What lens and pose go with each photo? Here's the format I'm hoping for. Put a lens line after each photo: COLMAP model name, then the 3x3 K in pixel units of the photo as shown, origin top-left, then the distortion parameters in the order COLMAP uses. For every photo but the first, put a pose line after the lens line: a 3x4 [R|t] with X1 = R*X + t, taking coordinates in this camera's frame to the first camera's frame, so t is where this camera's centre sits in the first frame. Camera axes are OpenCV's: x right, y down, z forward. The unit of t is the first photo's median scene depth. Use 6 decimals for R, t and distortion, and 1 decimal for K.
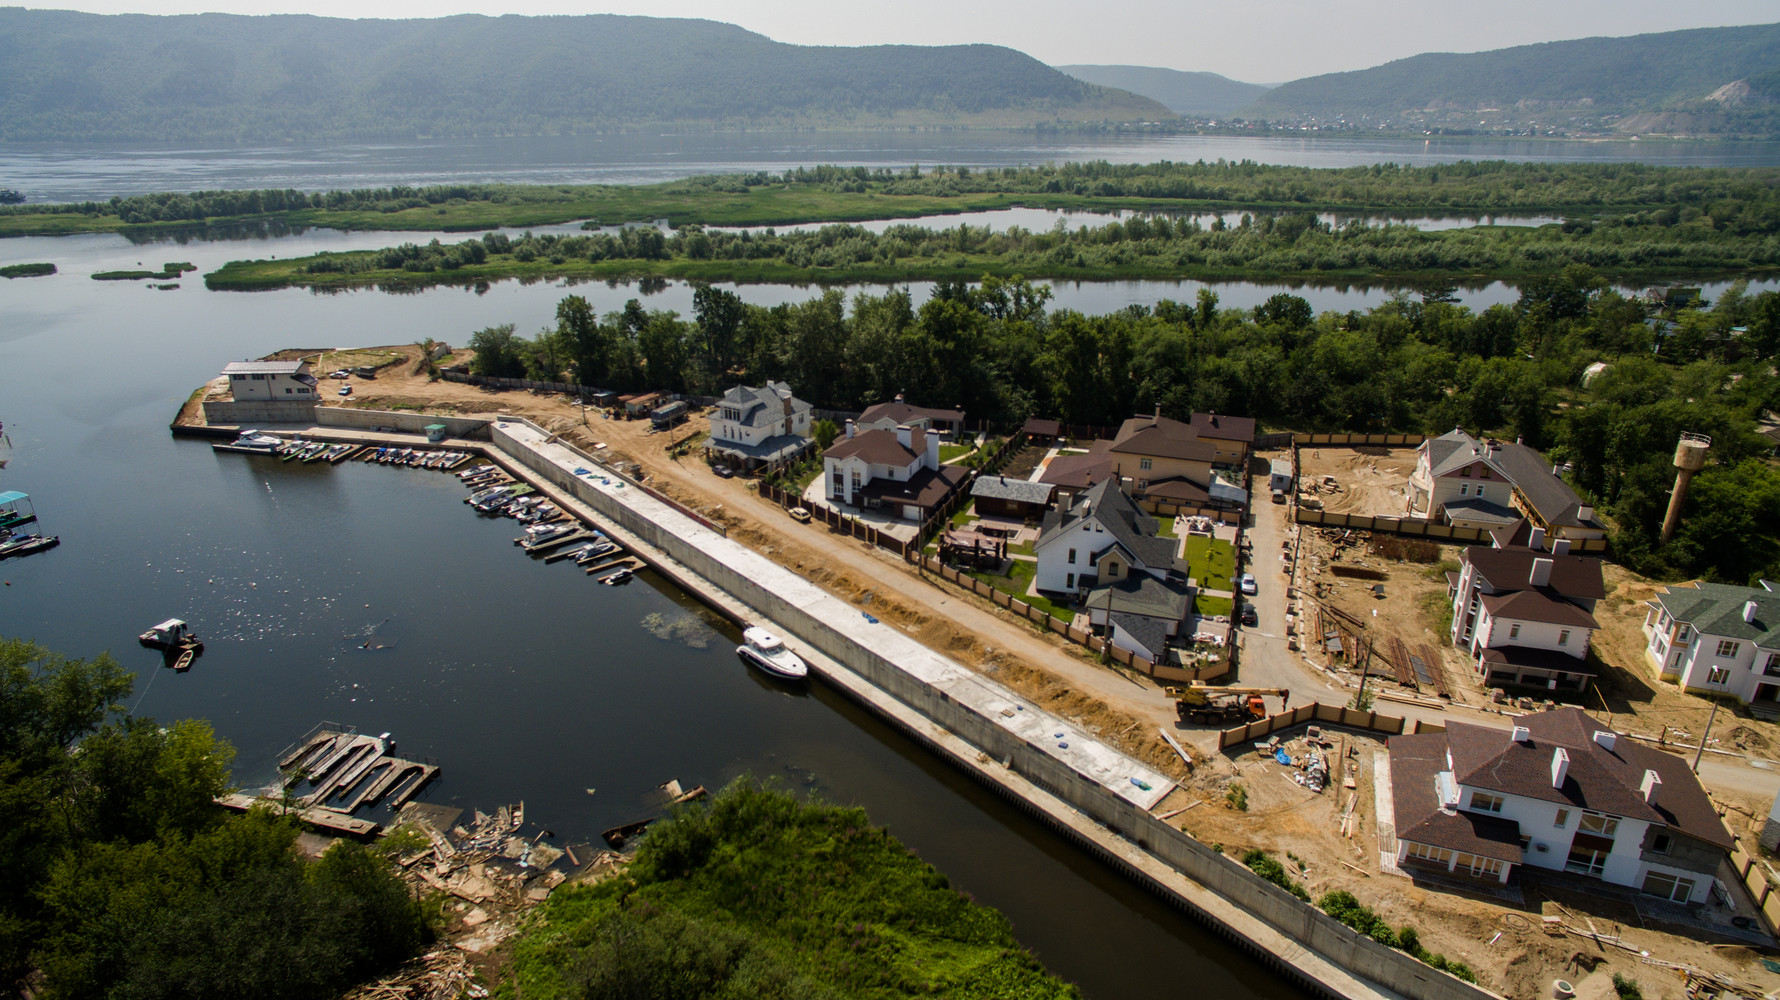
lens RADIAL K [[1035.3, 0, 889.7], [0, 1035.3, 490.1], [0, 0, 1]] dist [-0.123398, 0.090508]
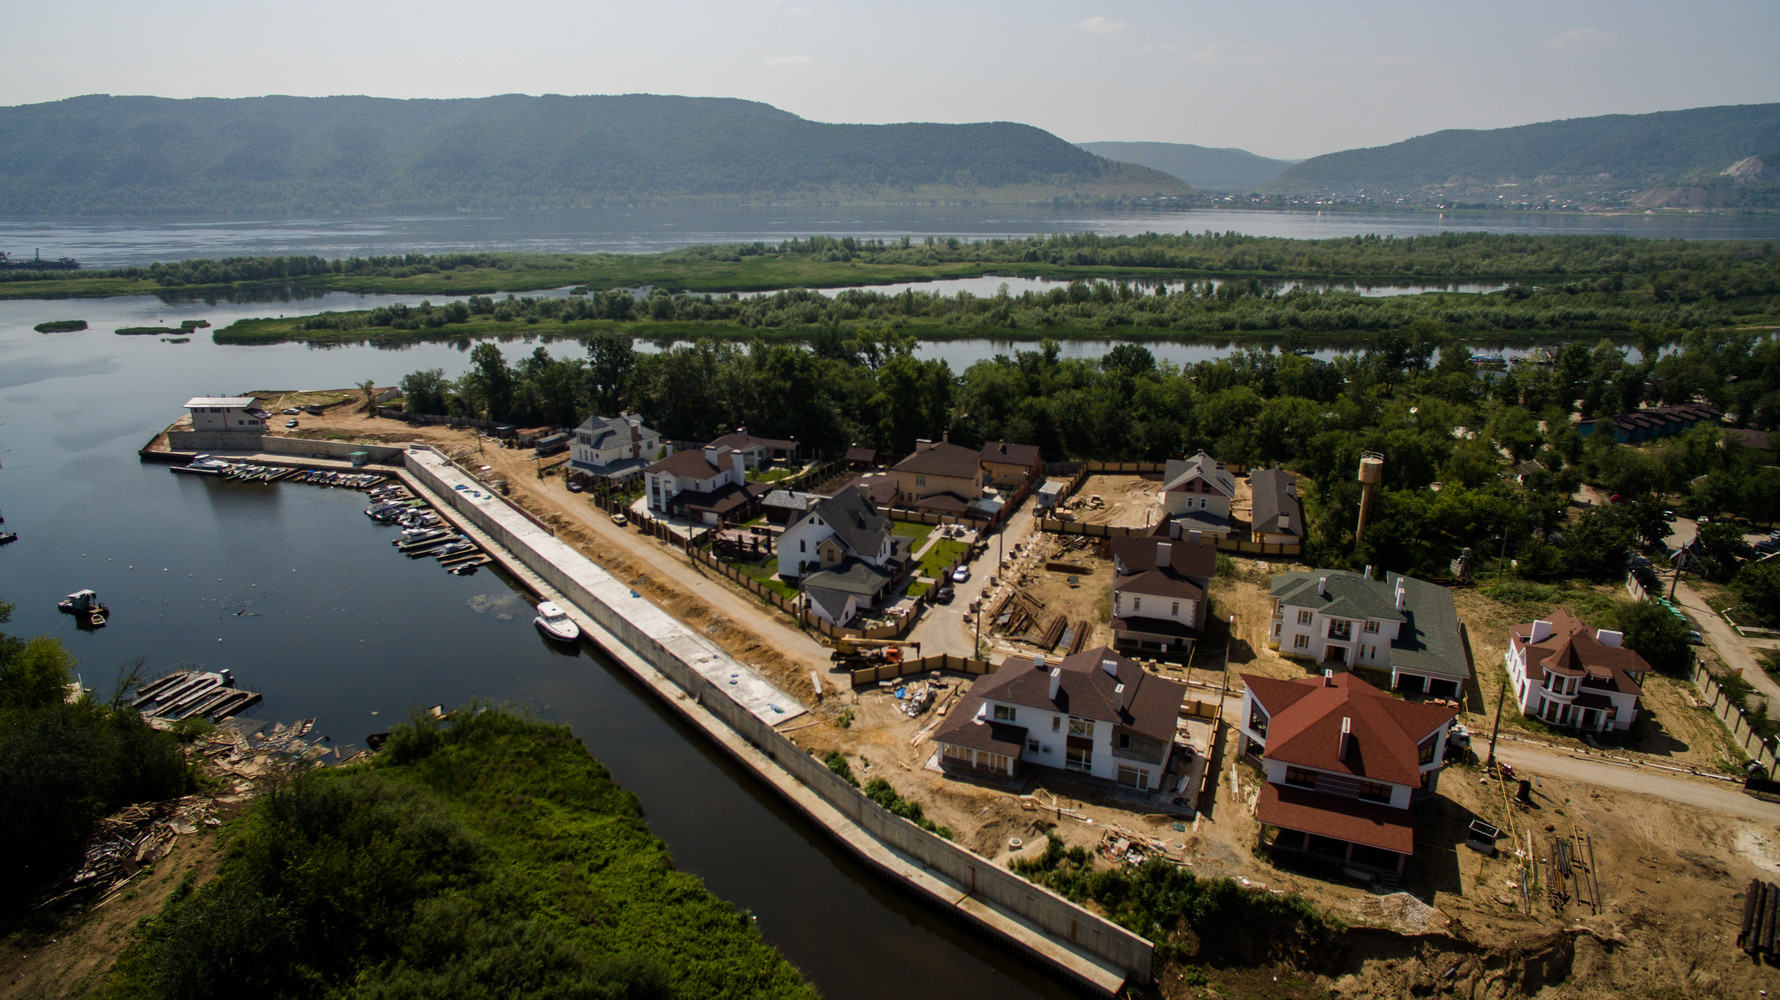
lens RADIAL K [[1035.3, 0, 889.7], [0, 1035.3, 490.1], [0, 0, 1]] dist [-0.123398, 0.090508]
pose [[0.999345, 0.010370, -0.034684, 0.186857], [-0.012690, 0.997649, -0.067342, 0.046392], [0.033904, 0.067738, 0.997127, -0.115962]]
